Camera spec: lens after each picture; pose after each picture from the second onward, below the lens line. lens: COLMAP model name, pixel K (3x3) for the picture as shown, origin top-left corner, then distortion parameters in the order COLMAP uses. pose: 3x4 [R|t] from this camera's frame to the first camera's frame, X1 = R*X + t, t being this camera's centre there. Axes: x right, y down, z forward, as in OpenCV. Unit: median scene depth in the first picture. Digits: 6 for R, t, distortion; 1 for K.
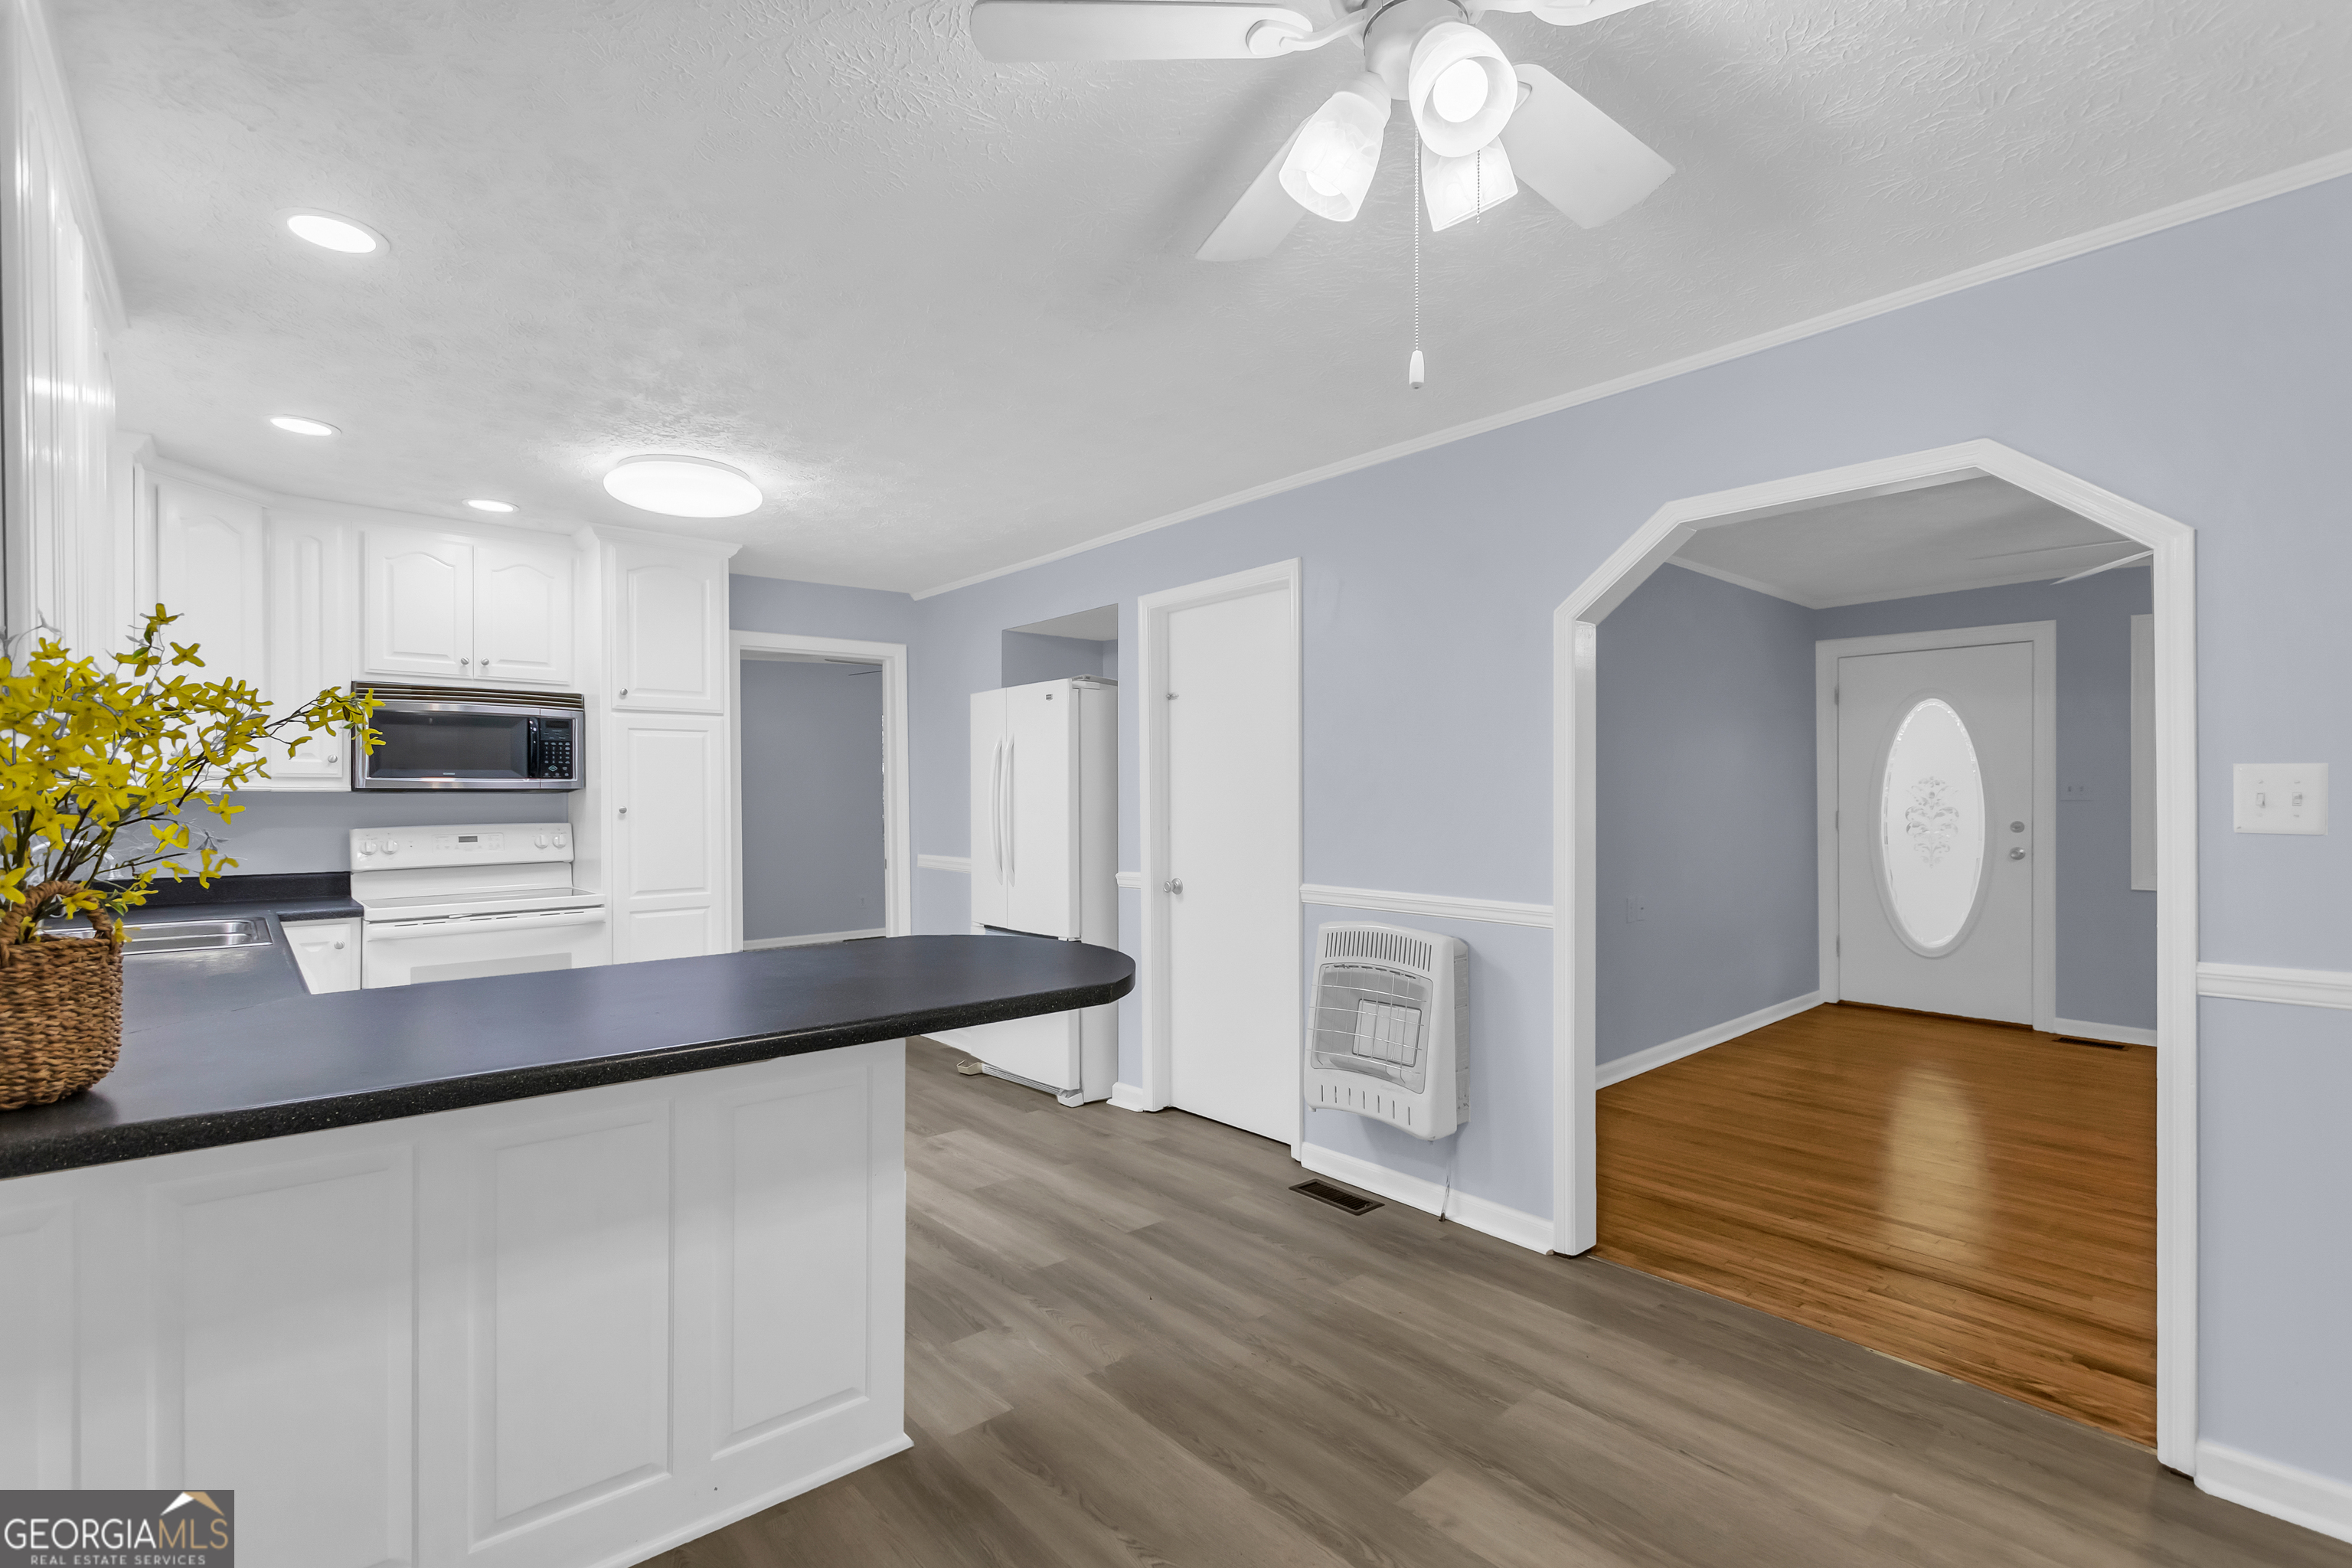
lens RADIAL K [[1076.5, 0, 1165.8], [0, 1076.5, 793.2], [0, 0, 1]] dist [0.003136, -0.002505]
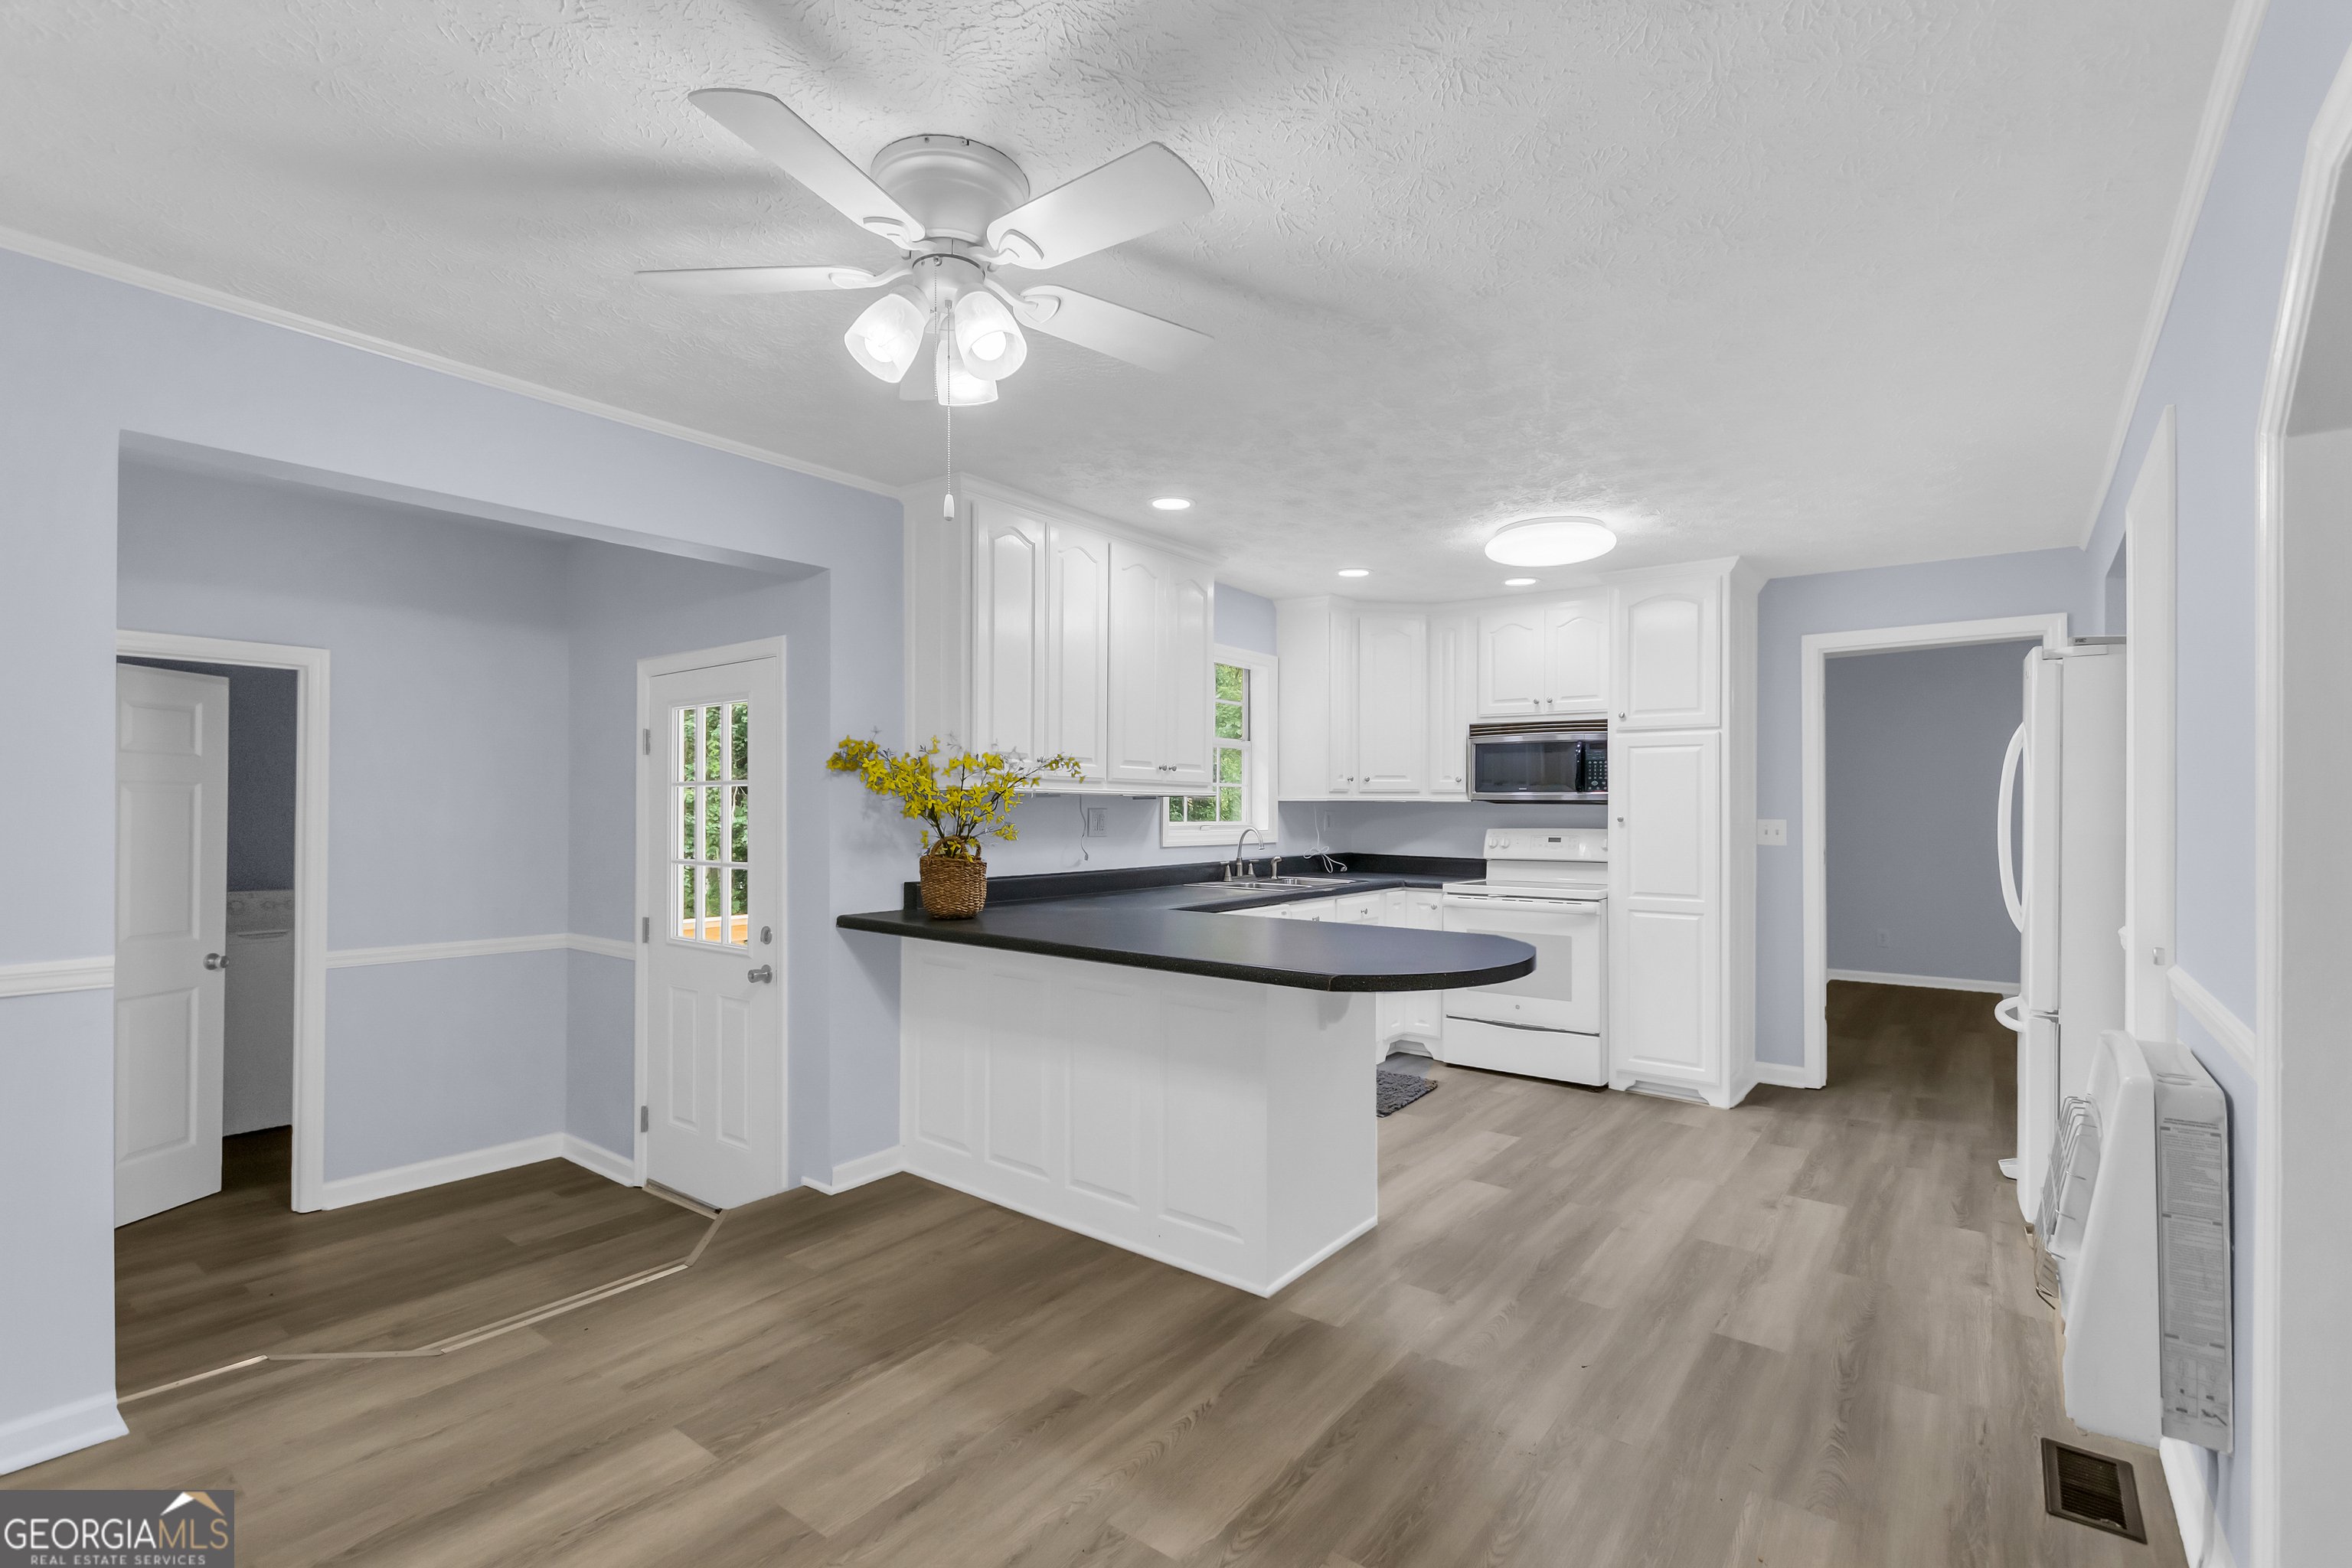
lens RADIAL K [[1076.5, 0, 1161.2], [0, 1076.5, 790.9], [0, 0, 1]] dist [0.003136, -0.002505]
pose [[0.188932, -0.008887, -0.981950, 0.601463], [-0.003618, 0.999946, -0.009746, -0.001301], [0.981984, 0.005394, 0.188889, 0.358032]]
